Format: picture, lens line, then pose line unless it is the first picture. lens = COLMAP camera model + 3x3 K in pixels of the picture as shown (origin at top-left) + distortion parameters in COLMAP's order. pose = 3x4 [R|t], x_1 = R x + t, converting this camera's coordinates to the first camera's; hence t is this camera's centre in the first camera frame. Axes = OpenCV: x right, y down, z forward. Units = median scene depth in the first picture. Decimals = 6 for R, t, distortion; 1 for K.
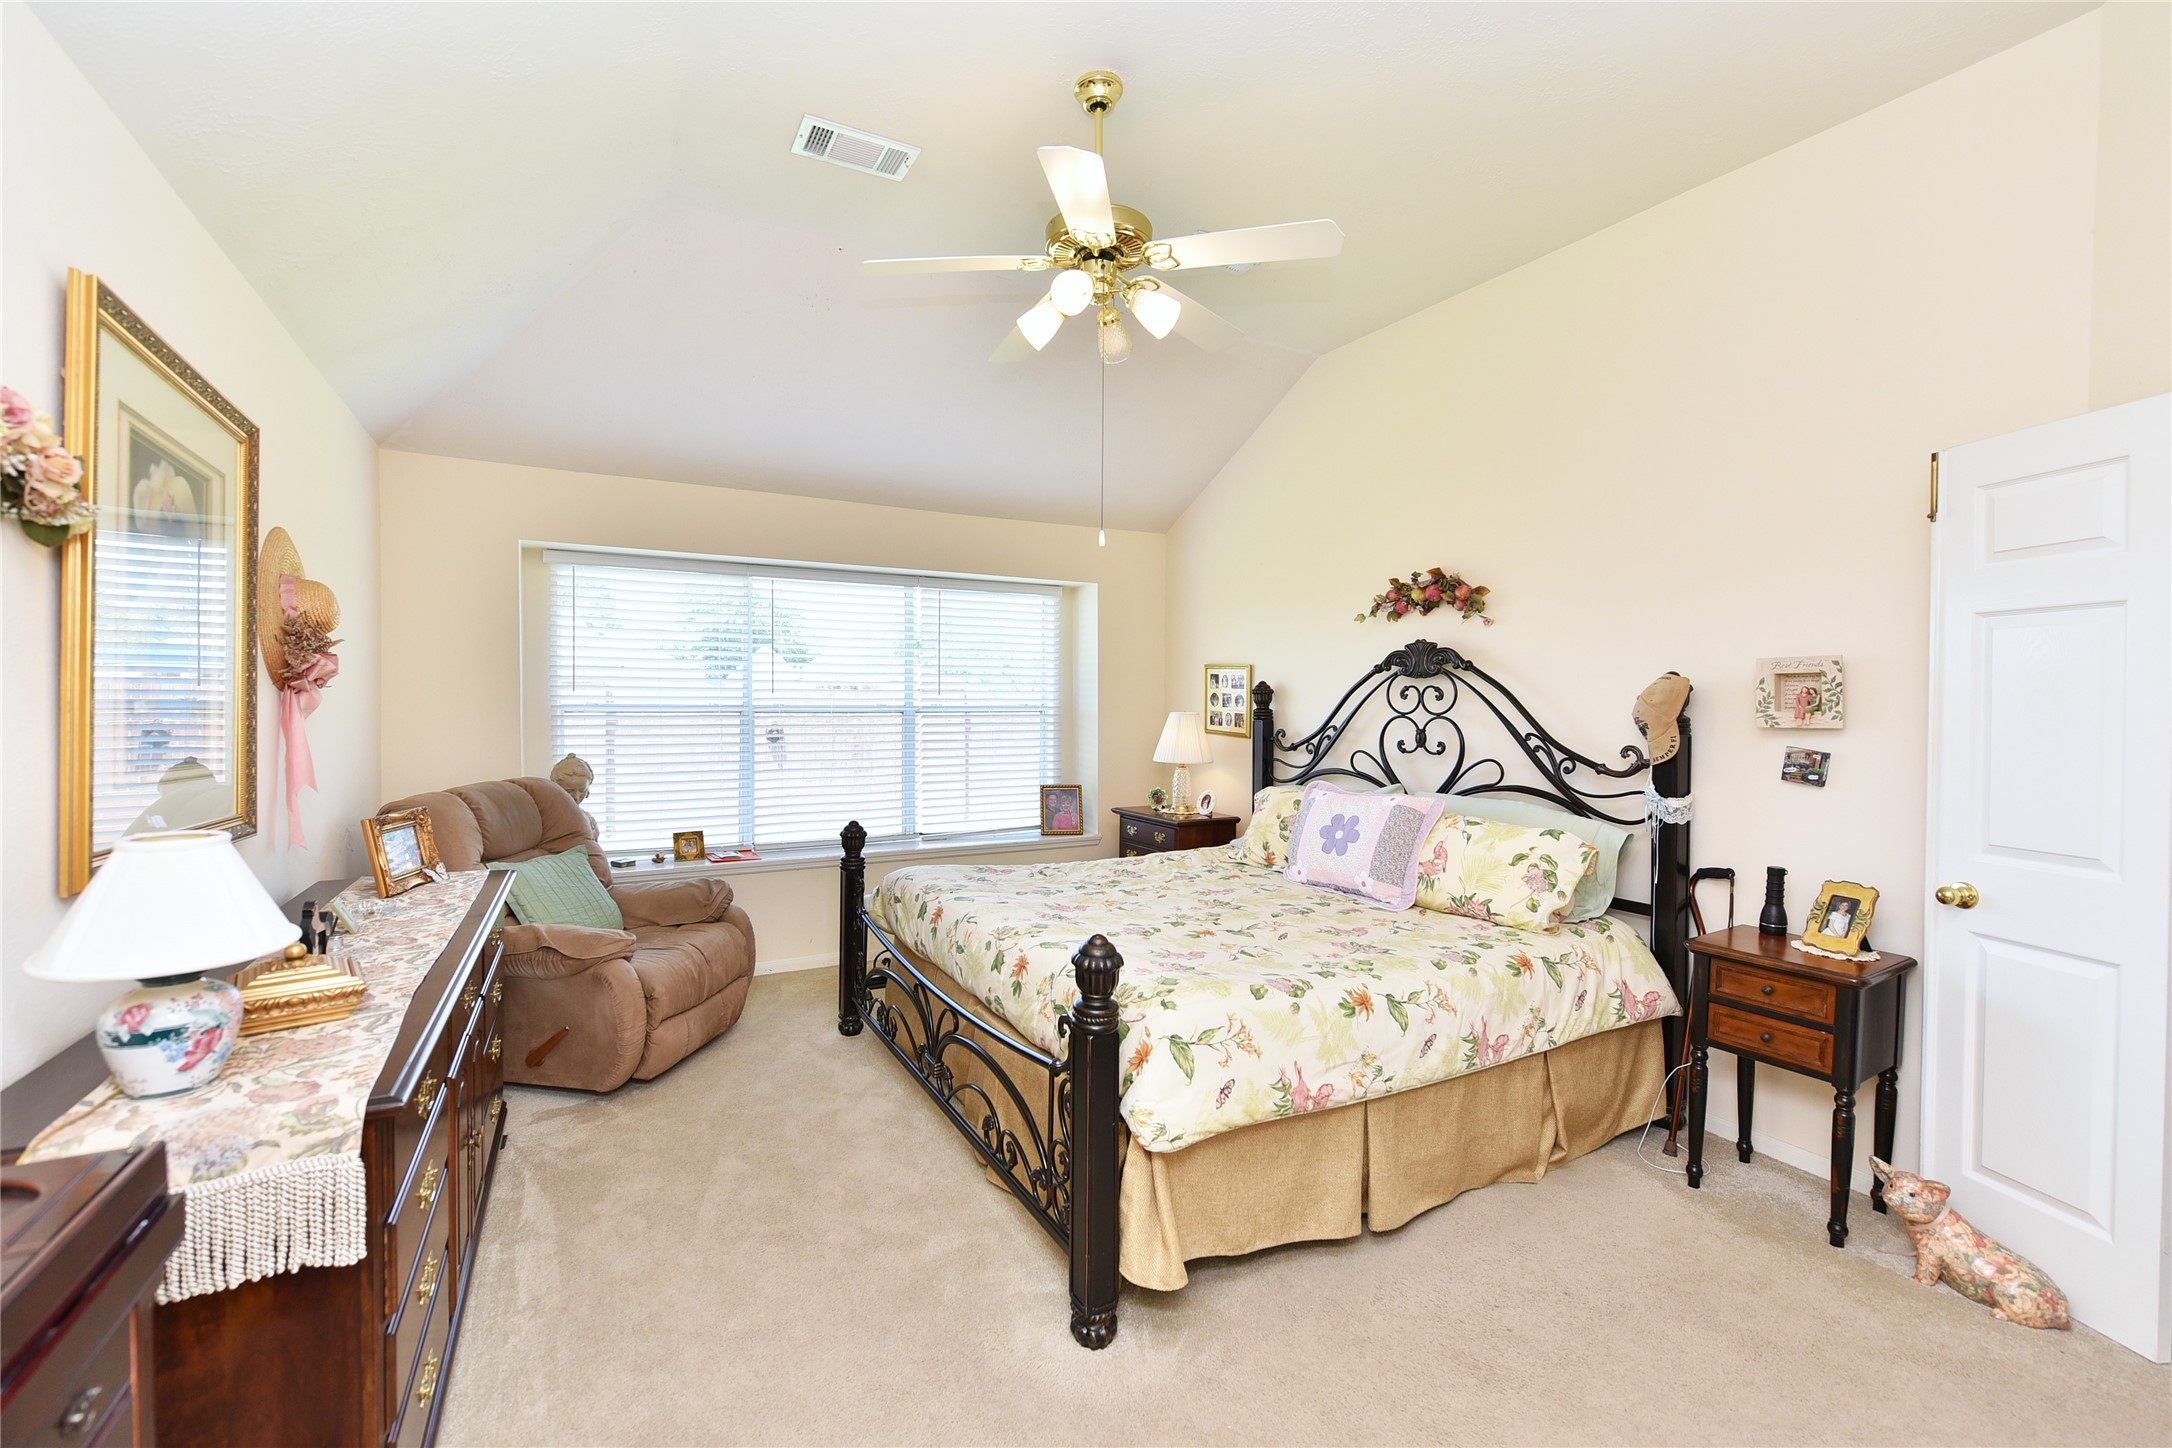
lens RADIAL K [[922.4, 0, 1072.9], [0, 922.4, 713.6], [0, 0, 1]] dist [0.002179, 0.000072]
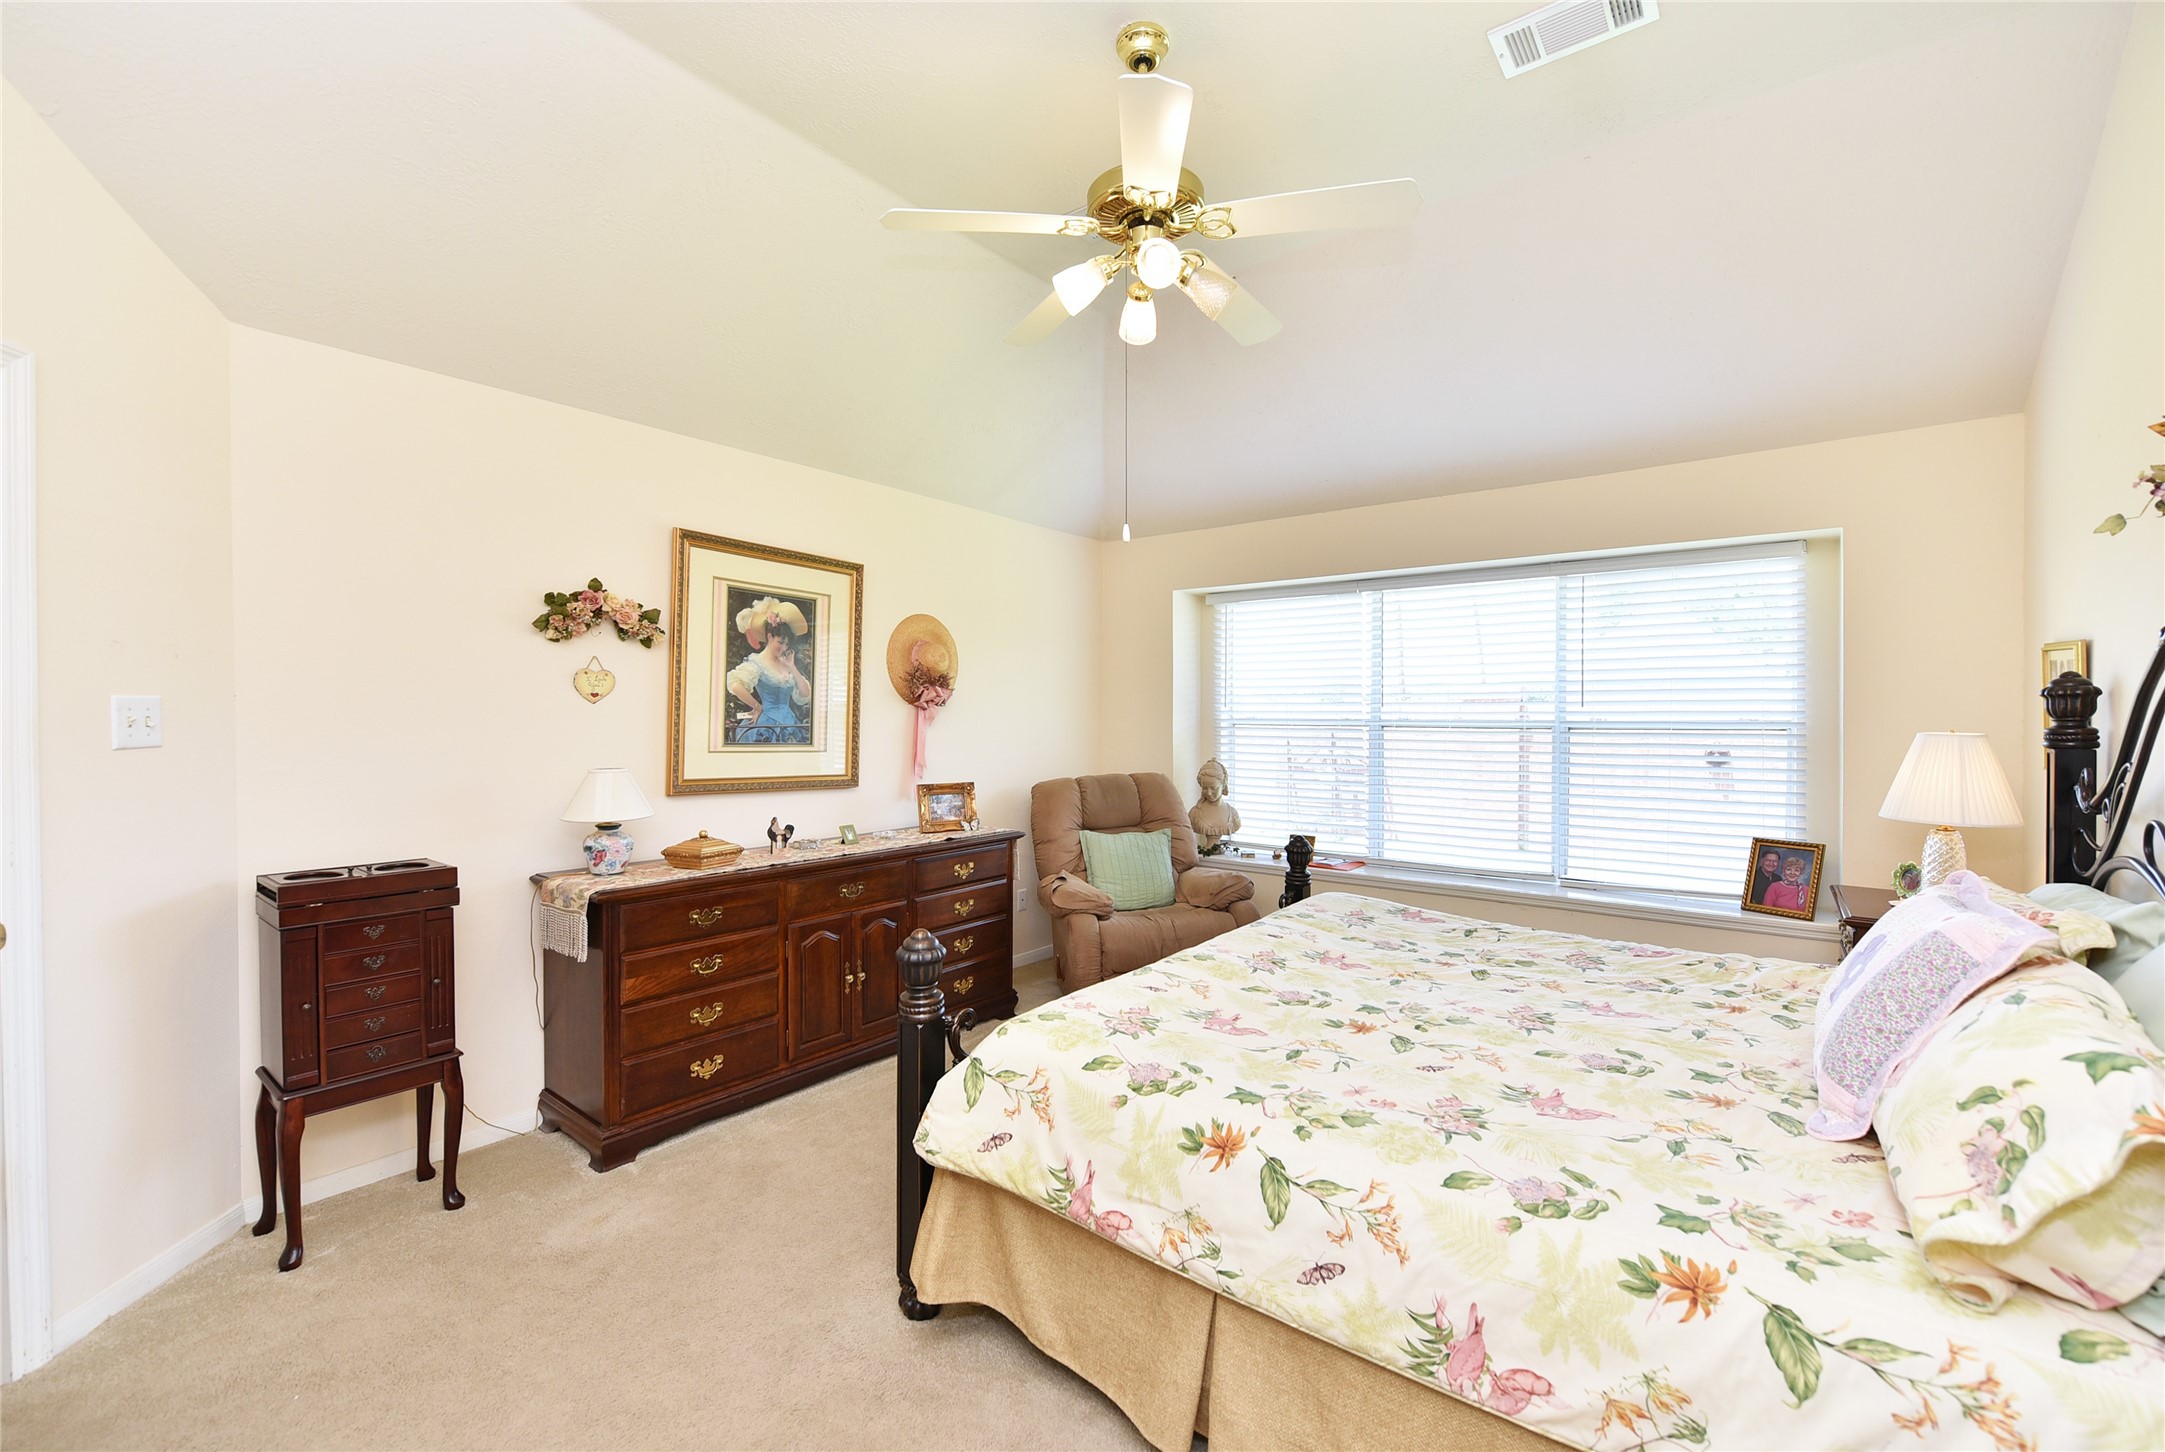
lens RADIAL K [[913.7, 0, 1079.4], [0, 913.7, 727.2], [0, 0, 1]] dist [0.002311, -0.000358]
pose [[0.401835, 0.008217, -0.915675, 0.552017], [-0.013390, 0.999906, 0.003096, 0.000714], [0.915614, 0.011017, 0.401907, 0.387581]]
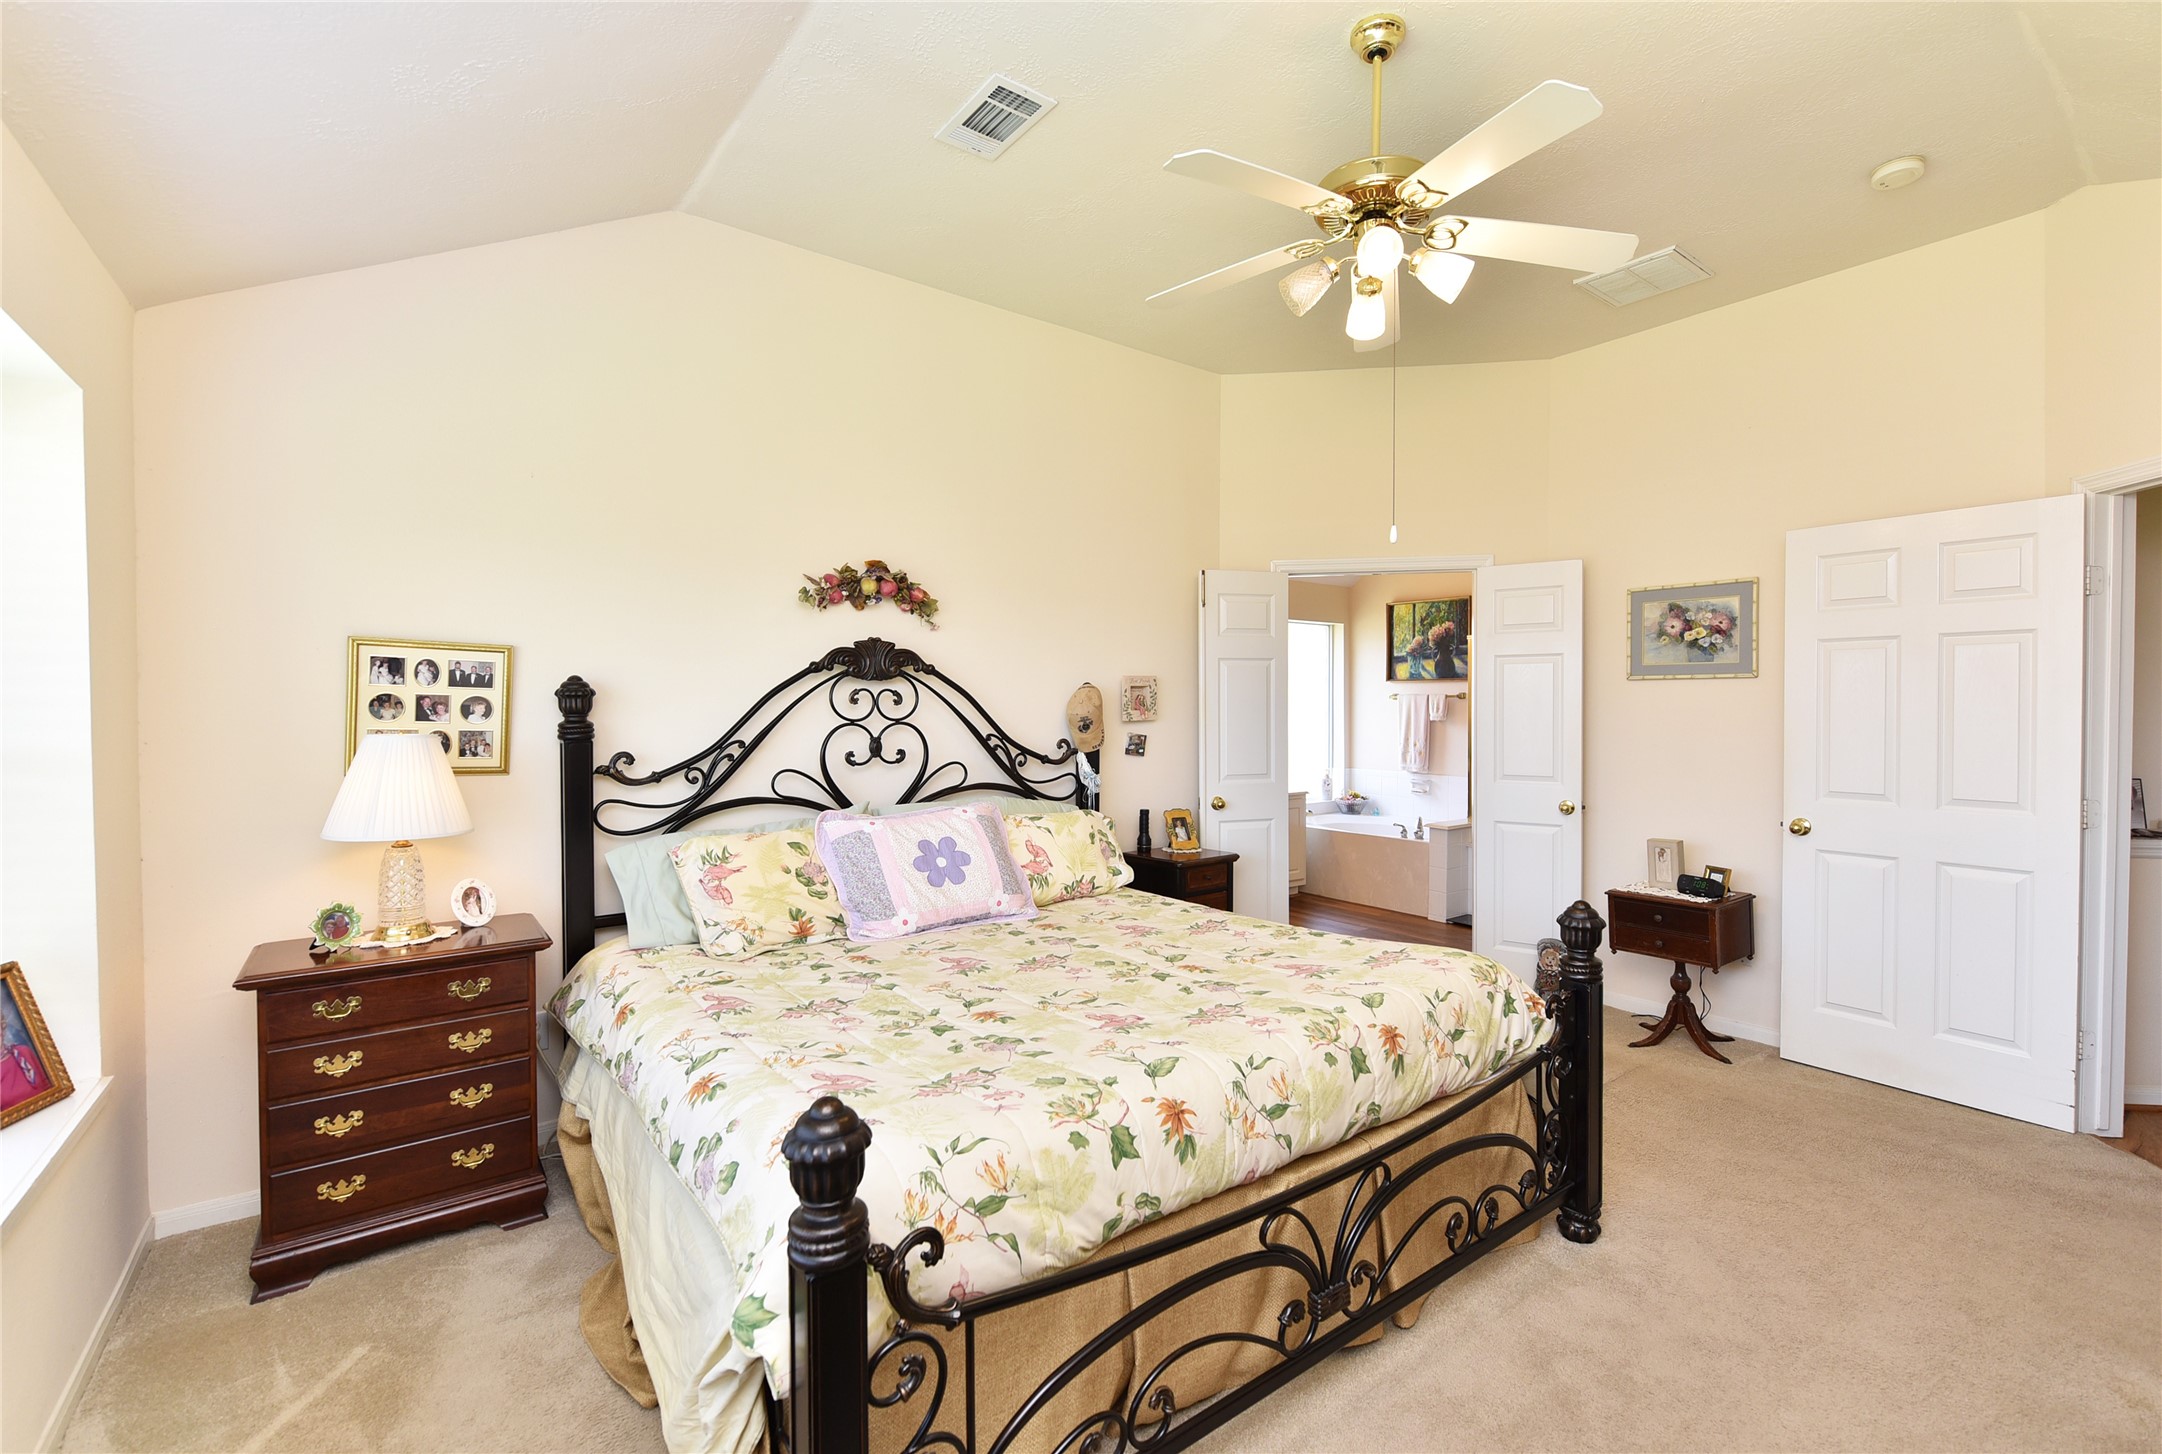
lens RADIAL K [[955.2, 0, 1100.6], [0, 955.2, 716.3], [0, 0, 1]] dist [0.000190, 0.000032]
pose [[-0.166718, -0.021503, 0.985770, -0.588087], [0.015647, 0.999579, 0.024450, -0.023272], [-0.985880, 0.019501, -0.166312, 0.958115]]
